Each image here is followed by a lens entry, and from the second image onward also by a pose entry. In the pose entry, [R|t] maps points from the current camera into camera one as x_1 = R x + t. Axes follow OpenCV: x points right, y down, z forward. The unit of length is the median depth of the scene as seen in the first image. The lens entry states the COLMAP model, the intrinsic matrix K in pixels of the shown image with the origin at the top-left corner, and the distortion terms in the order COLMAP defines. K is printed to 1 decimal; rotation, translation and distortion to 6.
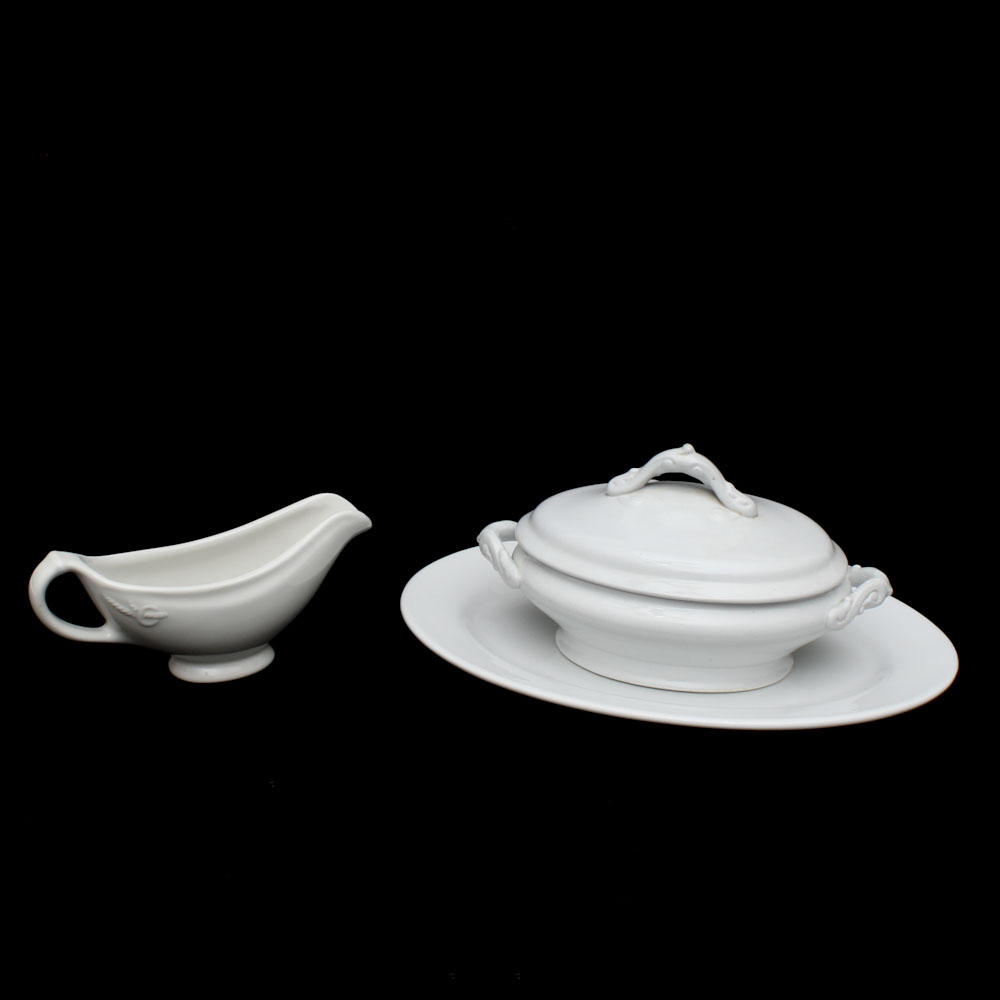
lens RADIAL K [[1564.4, 0, 502.2], [0, 1564.4, 500.3], [0, 0, 1]] dist [-0.078524, 0.000000]
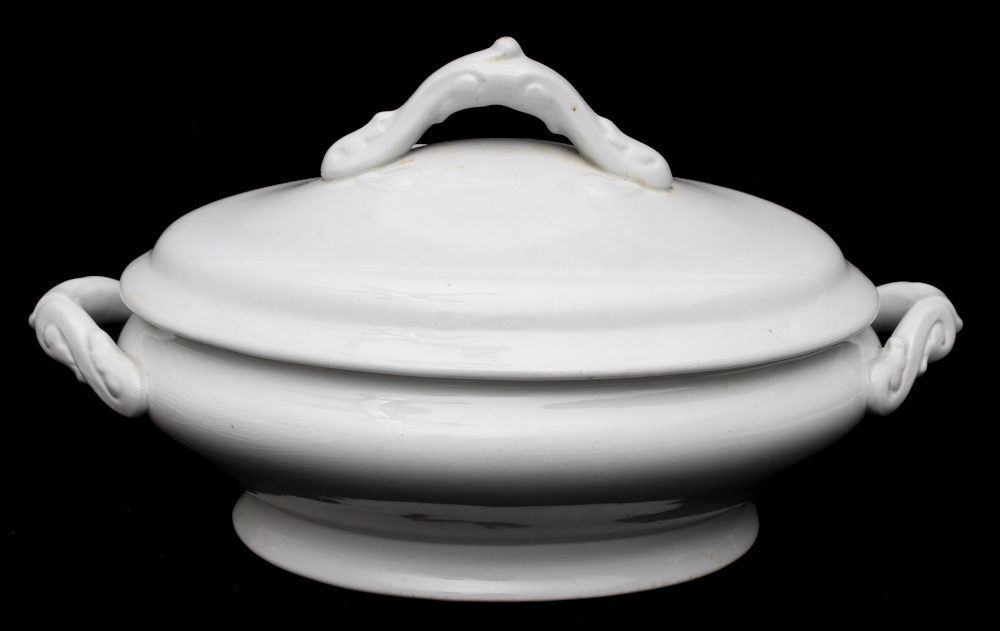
lens RADIAL K [[1533.4, 0, 498.6], [0, 1533.4, 318.0], [0, 0, 1]] dist [-0.102522, 0.000000]
pose [[0.950900, -0.103753, 0.291588, -0.015743], [0.120820, 0.991824, -0.041095, 0.059151], [-0.284940, 0.074306, 0.955661, 0.597210]]
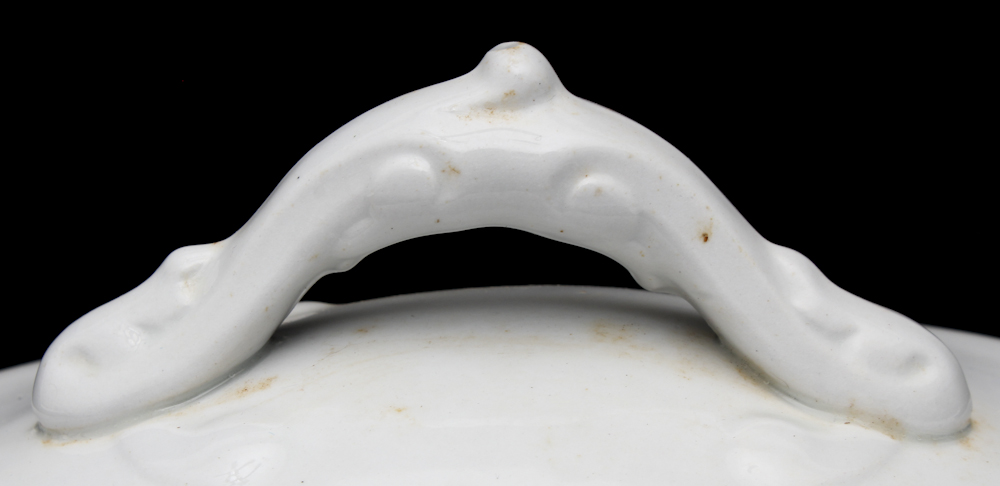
lens RADIAL K [[2066.0, 0, 505.0], [0, 2066.0, 242.1], [0, 0, 1]] dist [-0.003368, 0.000000]
pose [[0.953214, -0.129439, 0.273183, 0.058014], [0.146439, 0.988298, -0.042695, -0.007097], [-0.264460, 0.080702, 0.961014, 0.798545]]
